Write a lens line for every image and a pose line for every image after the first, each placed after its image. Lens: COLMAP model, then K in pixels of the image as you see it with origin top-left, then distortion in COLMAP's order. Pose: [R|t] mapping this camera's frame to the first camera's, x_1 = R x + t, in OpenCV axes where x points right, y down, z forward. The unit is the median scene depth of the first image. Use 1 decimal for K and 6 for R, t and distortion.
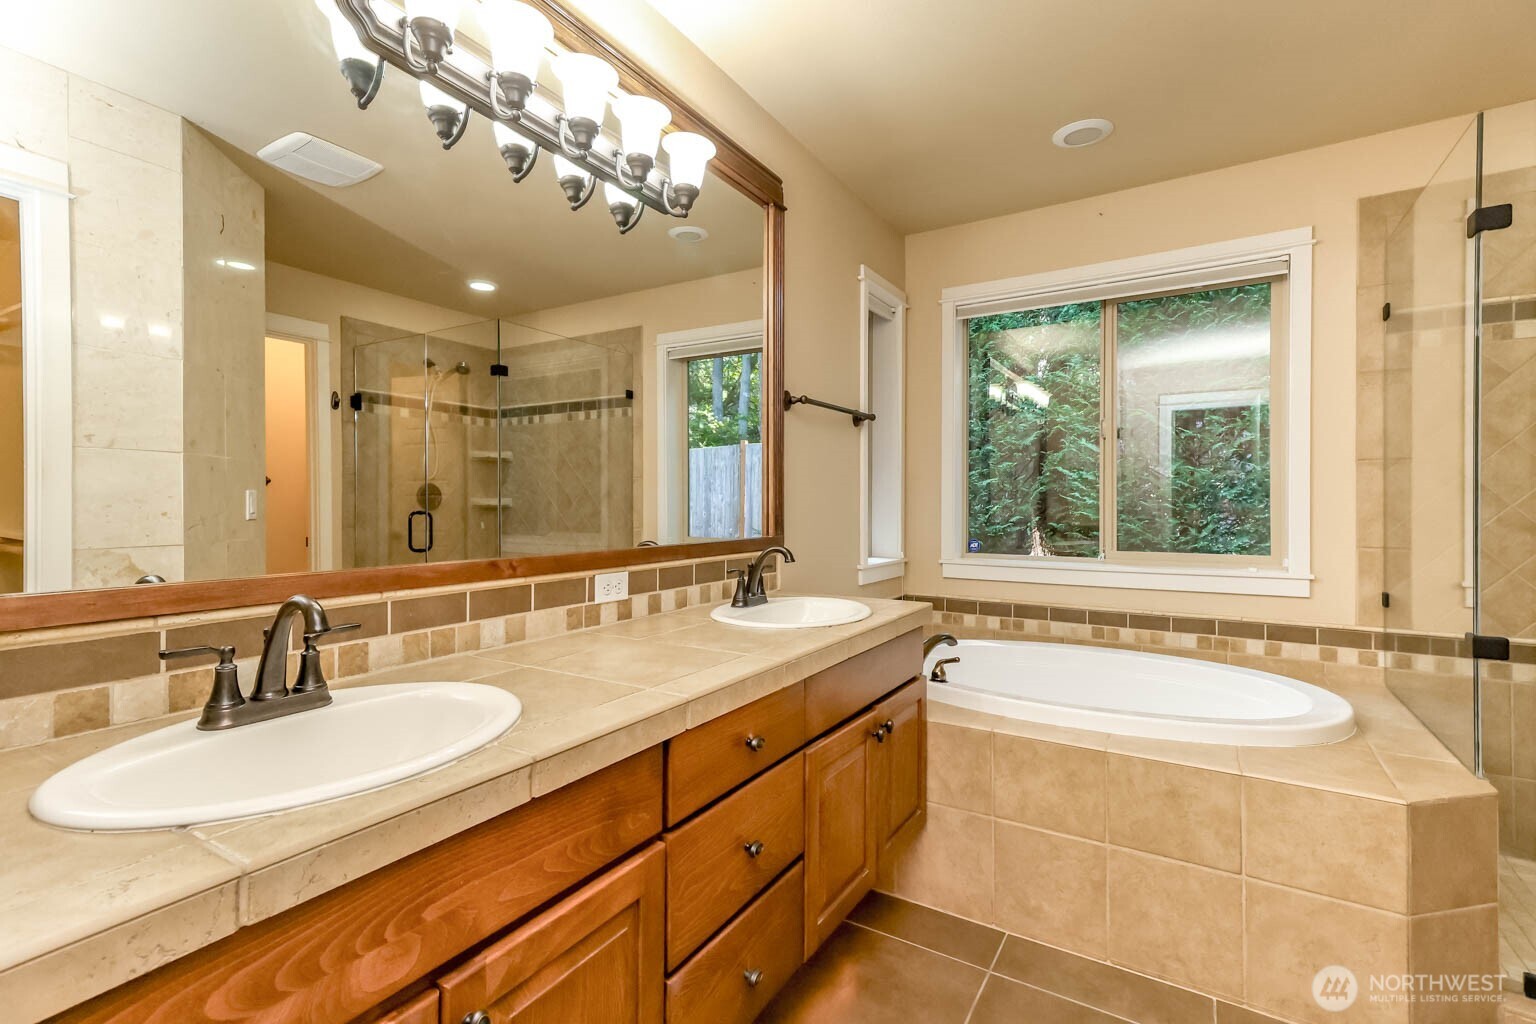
lens RADIAL K [[699.4, 0, 782.8], [0, 699.4, 515.2], [0, 0, 1]] dist [0.034239, 0.000000]
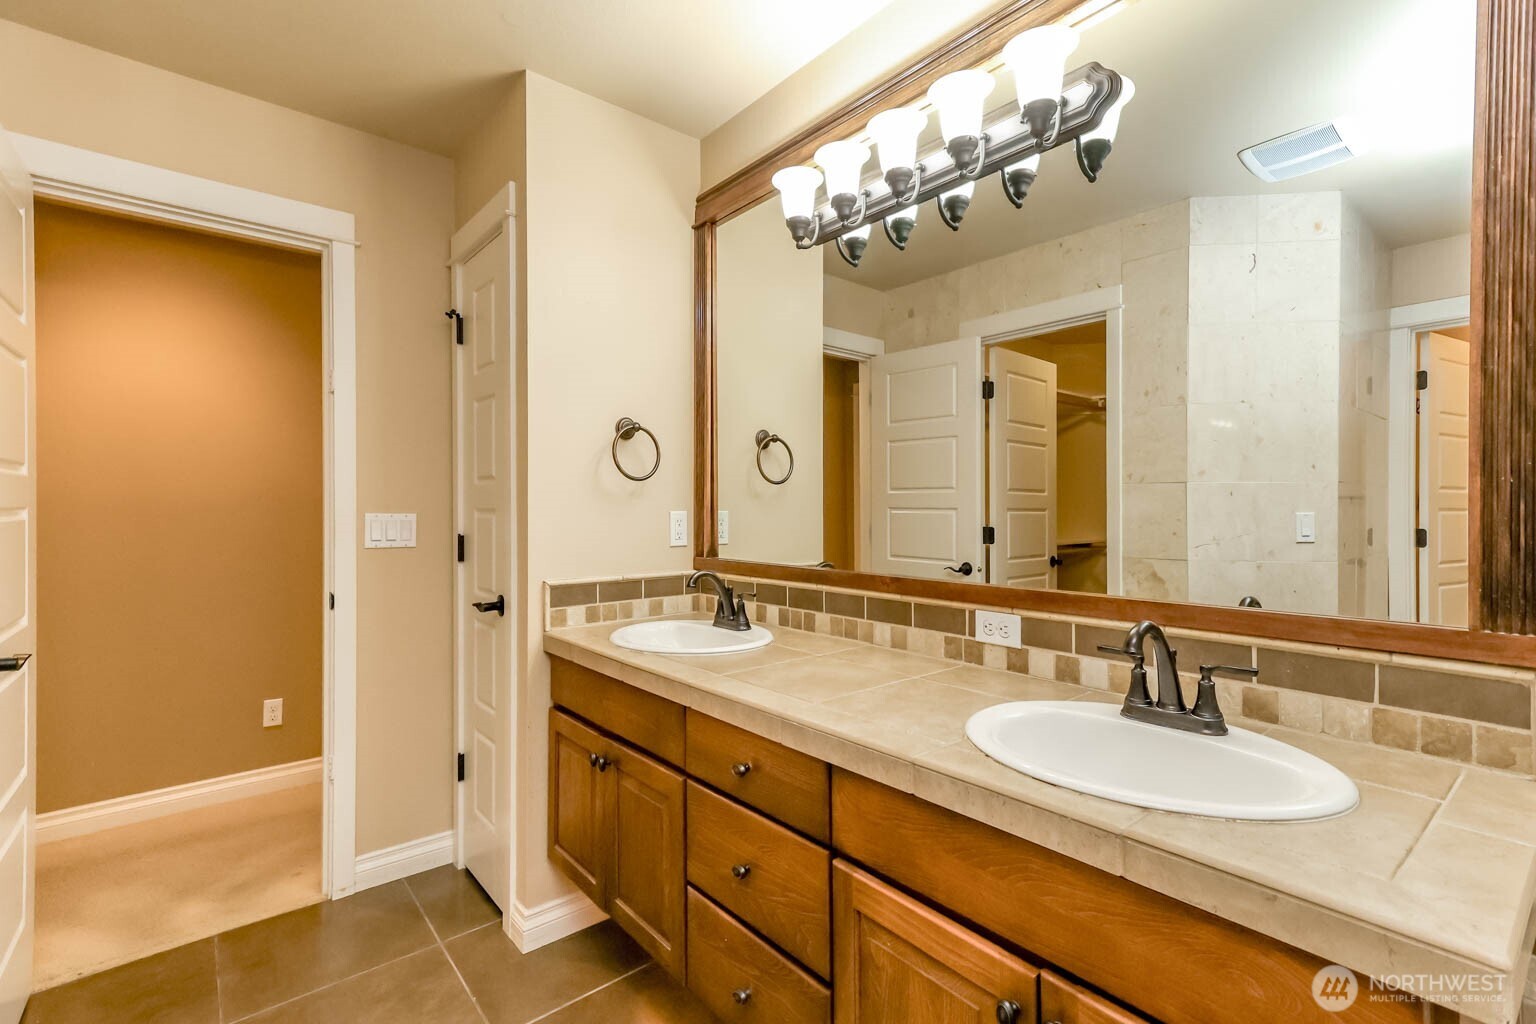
lens RADIAL K [[699.4, 0, 782.8], [0, 699.4, 515.2], [0, 0, 1]] dist [0.034239, 0.000000]
pose [[-0.326649, -0.015143, -0.945024, 0.543723], [-0.034512, 0.999396, -0.004085, -0.021188], [0.944515, 0.031281, -0.326974, 0.821123]]
